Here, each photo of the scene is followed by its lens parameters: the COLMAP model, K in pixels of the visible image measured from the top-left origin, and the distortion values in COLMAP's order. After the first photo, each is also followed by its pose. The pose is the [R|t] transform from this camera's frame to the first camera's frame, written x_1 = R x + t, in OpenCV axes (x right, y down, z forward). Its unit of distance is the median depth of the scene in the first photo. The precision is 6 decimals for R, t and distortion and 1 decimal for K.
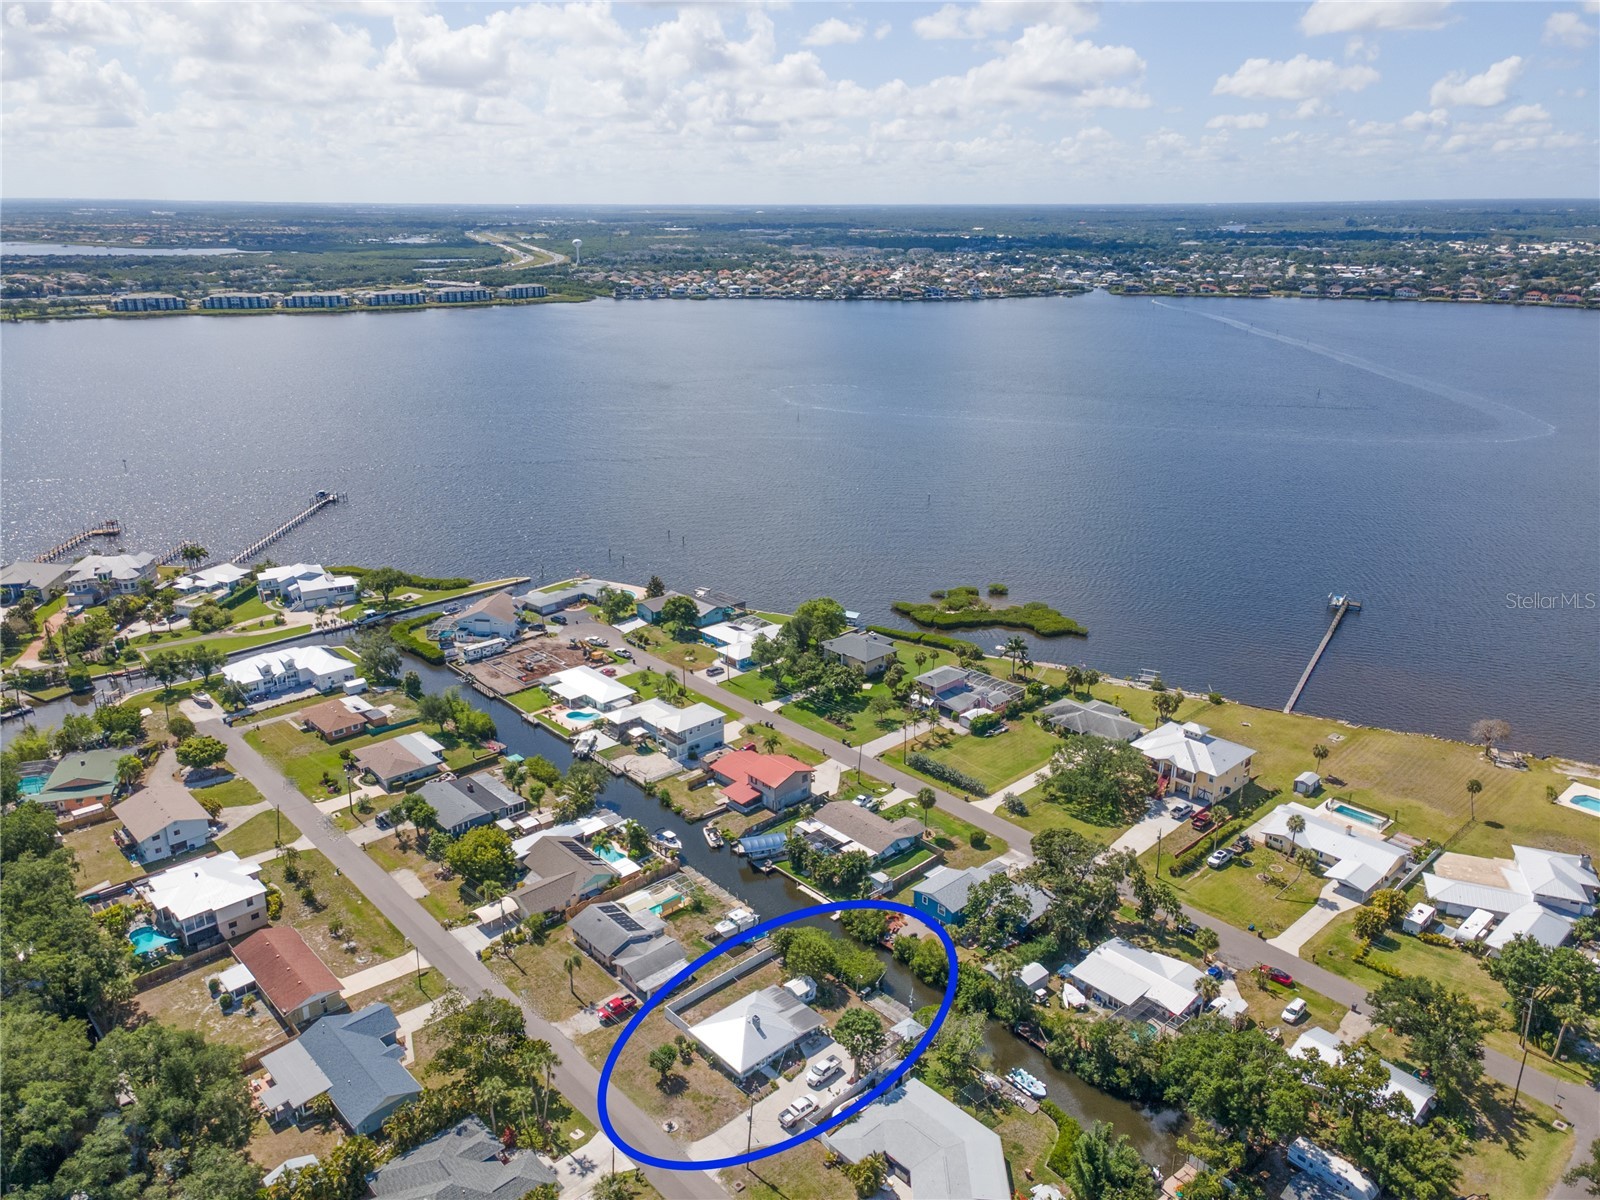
lens RADIAL K [[1166.5, 0, 795.3], [0, 1166.5, 601.5], [0, 0, 1]] dist [0.036873, 0.019753]
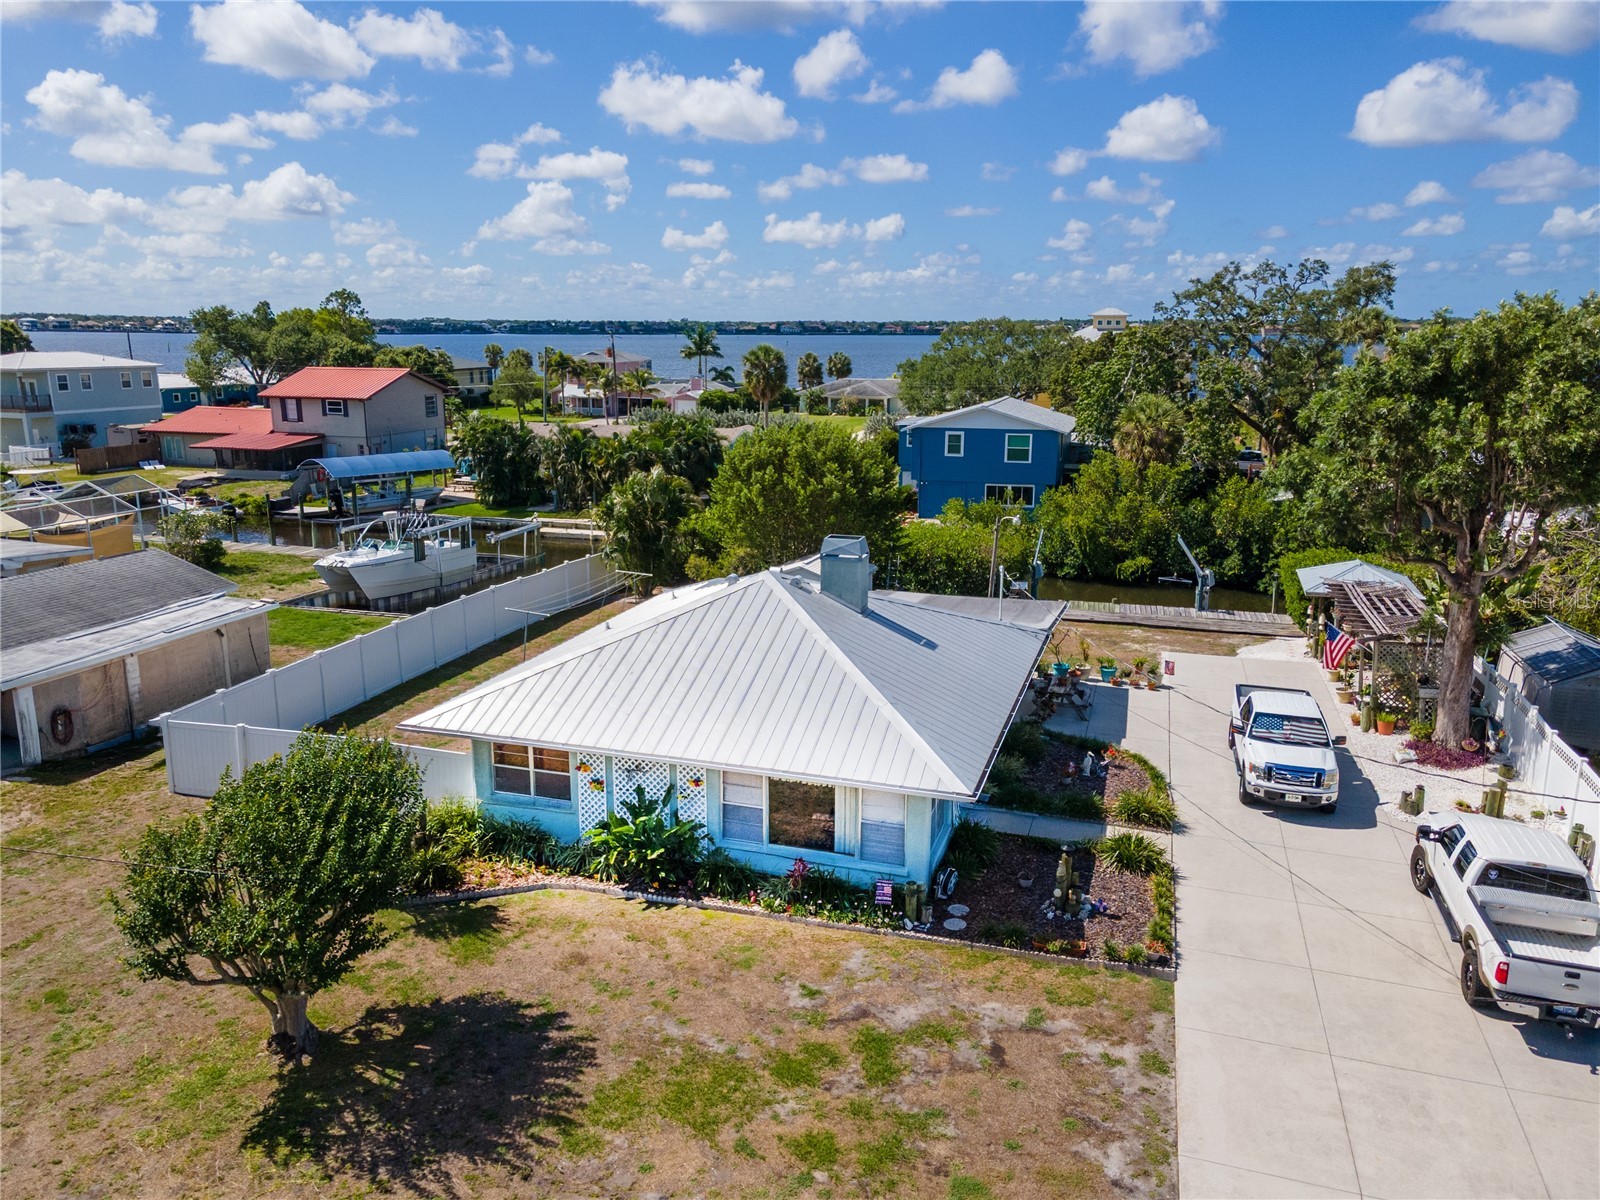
lens RADIAL K [[1166.5, 0, 803.3], [0, 1166.5, 602.6], [0, 0, 1]] dist [0.036873, 0.019753]
pose [[0.868504, -0.106261, 0.484159, -0.070379], [0.156149, 0.985672, -0.063775, 0.227971], [-0.470446, 0.130990, 0.872653, 0.527857]]
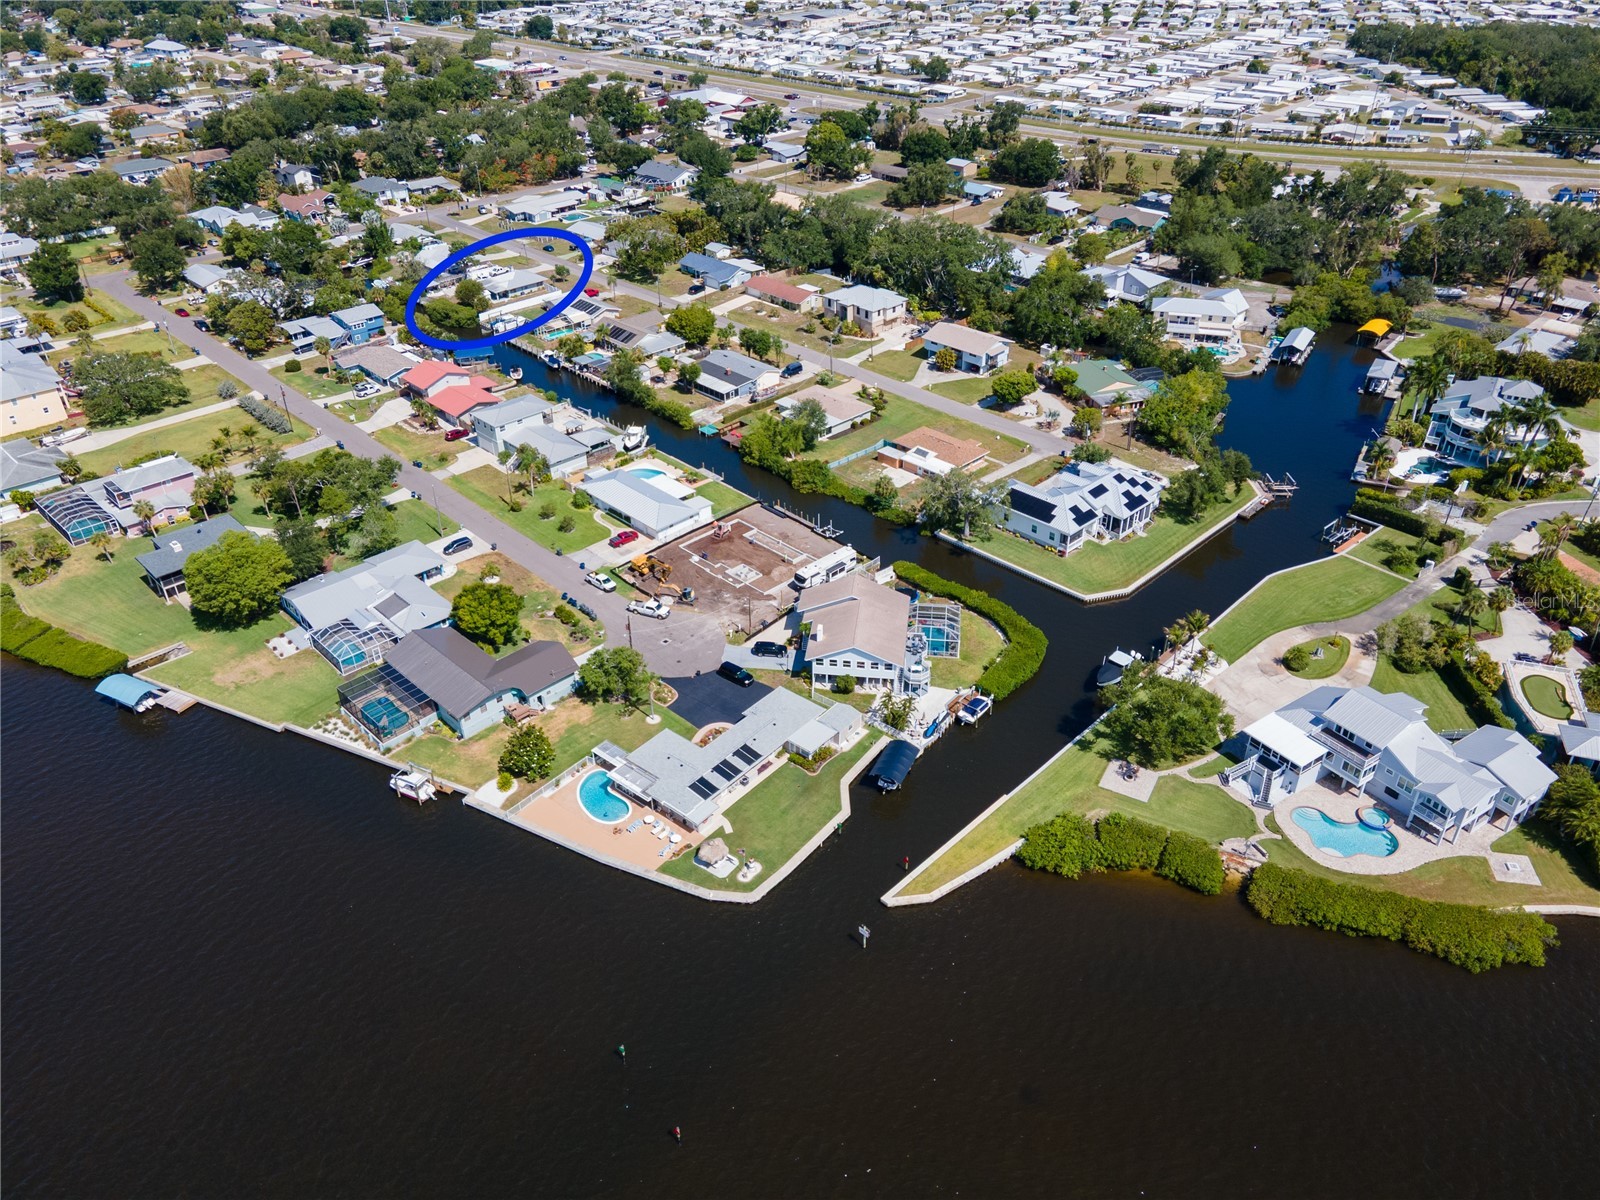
lens RADIAL K [[1166.5, 0, 791.2], [0, 1166.5, 606.7], [0, 0, 1]] dist [0.036873, 0.019753]
pose [[-0.999716, 0.020053, -0.012902, -0.274497], [0.002205, 0.616496, 0.787355, -0.484410], [0.023743, 0.787102, -0.616365, 1.590679]]
